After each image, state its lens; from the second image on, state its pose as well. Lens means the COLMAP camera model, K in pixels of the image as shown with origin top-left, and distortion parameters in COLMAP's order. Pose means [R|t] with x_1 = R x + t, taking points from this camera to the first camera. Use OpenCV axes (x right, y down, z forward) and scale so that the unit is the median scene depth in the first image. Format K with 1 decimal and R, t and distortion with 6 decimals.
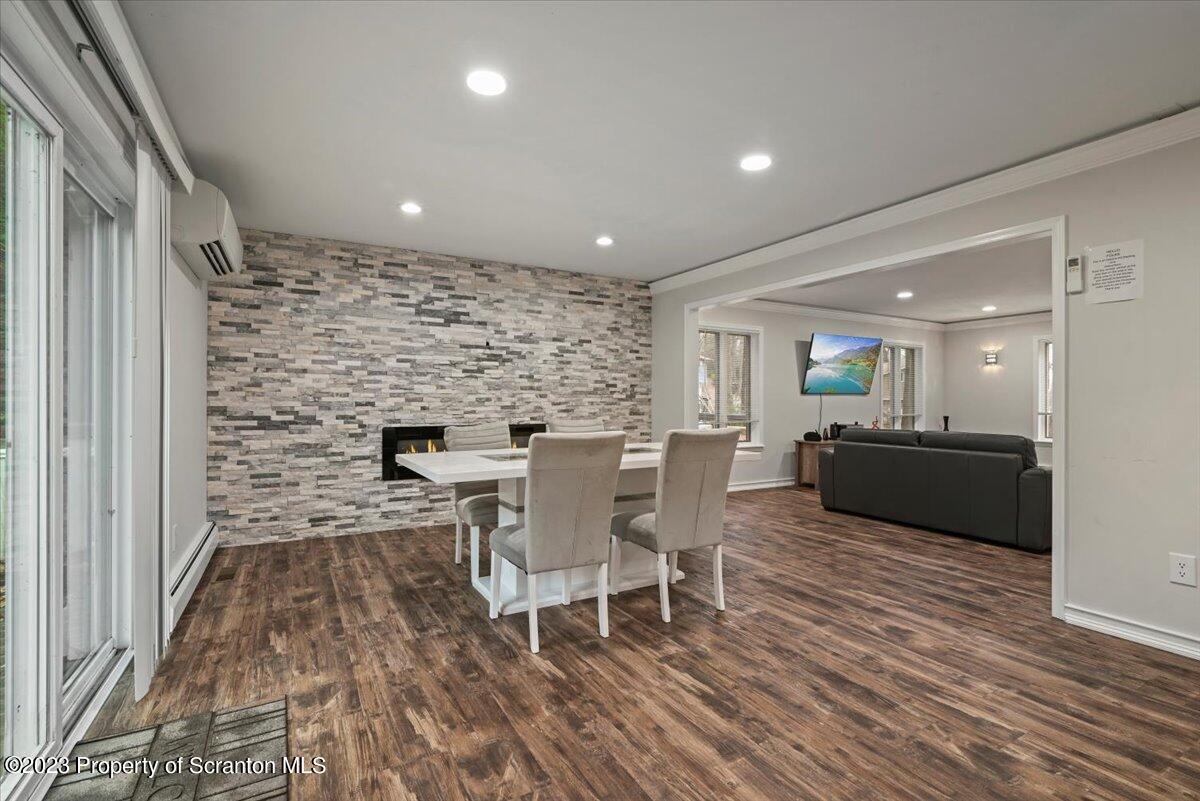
lens RADIAL K [[554.8, 0, 599.8], [0, 554.8, 395.8], [0, 0, 1]] dist [-0.010853, -0.000254]
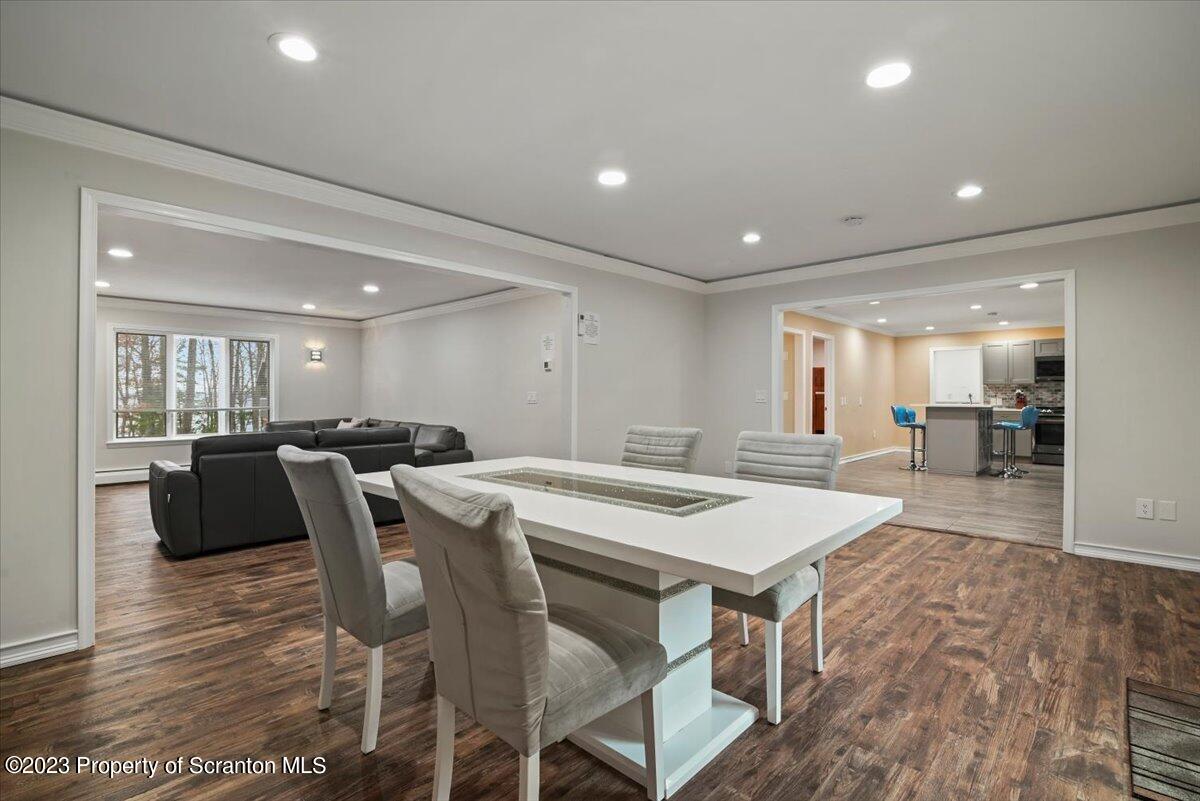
lens RADIAL K [[546.1, 0, 599.0], [0, 546.1, 407.4], [0, 0, 1]] dist [-0.024987, 0.003165]
pose [[-0.285967, -0.026613, 0.957870, -0.442748], [-0.014670, 0.999619, 0.023394, -0.001758], [-0.958127, -0.007362, -0.286248, 0.813637]]
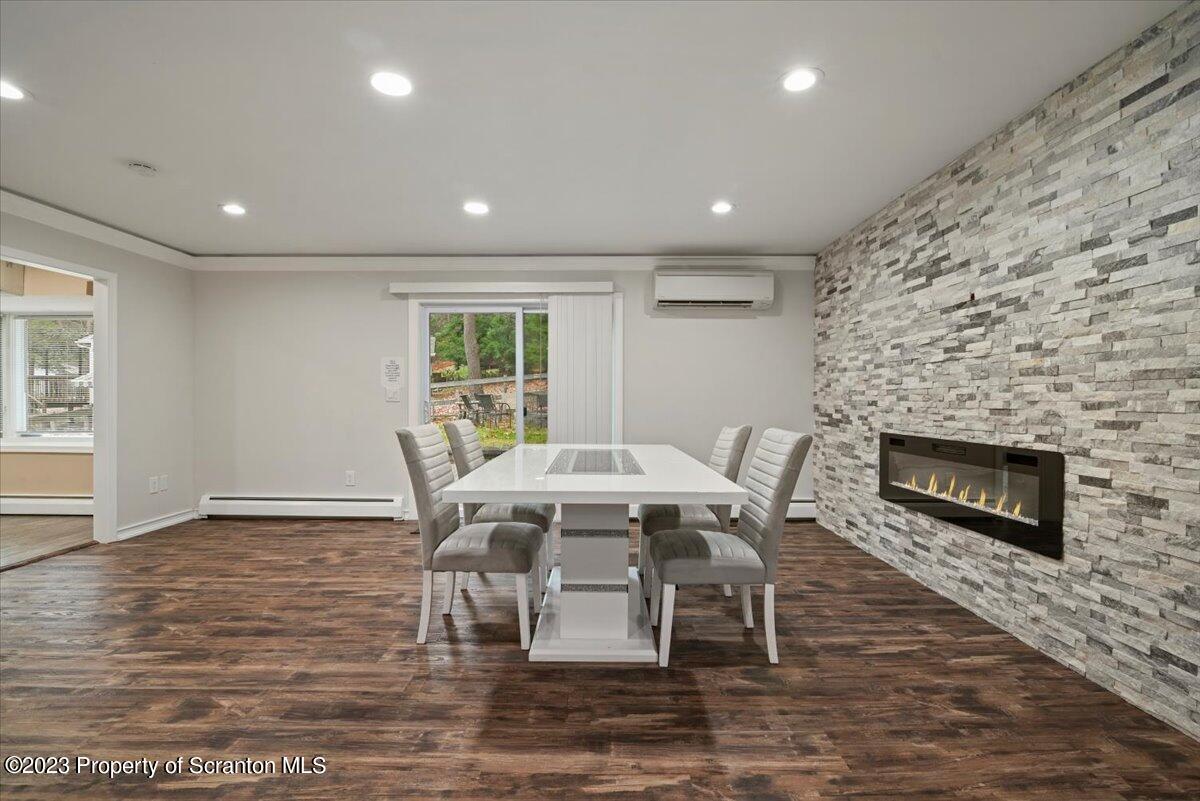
lens RADIAL K [[554.8, 0, 599.8], [0, 554.8, 395.8], [0, 0, 1]] dist [-0.010853, -0.000254]
pose [[-0.505740, -0.008087, -0.862648, 0.493044], [0.006119, 0.999897, -0.012961, 0.011281], [0.862664, -0.011834, -0.505639, 1.009010]]
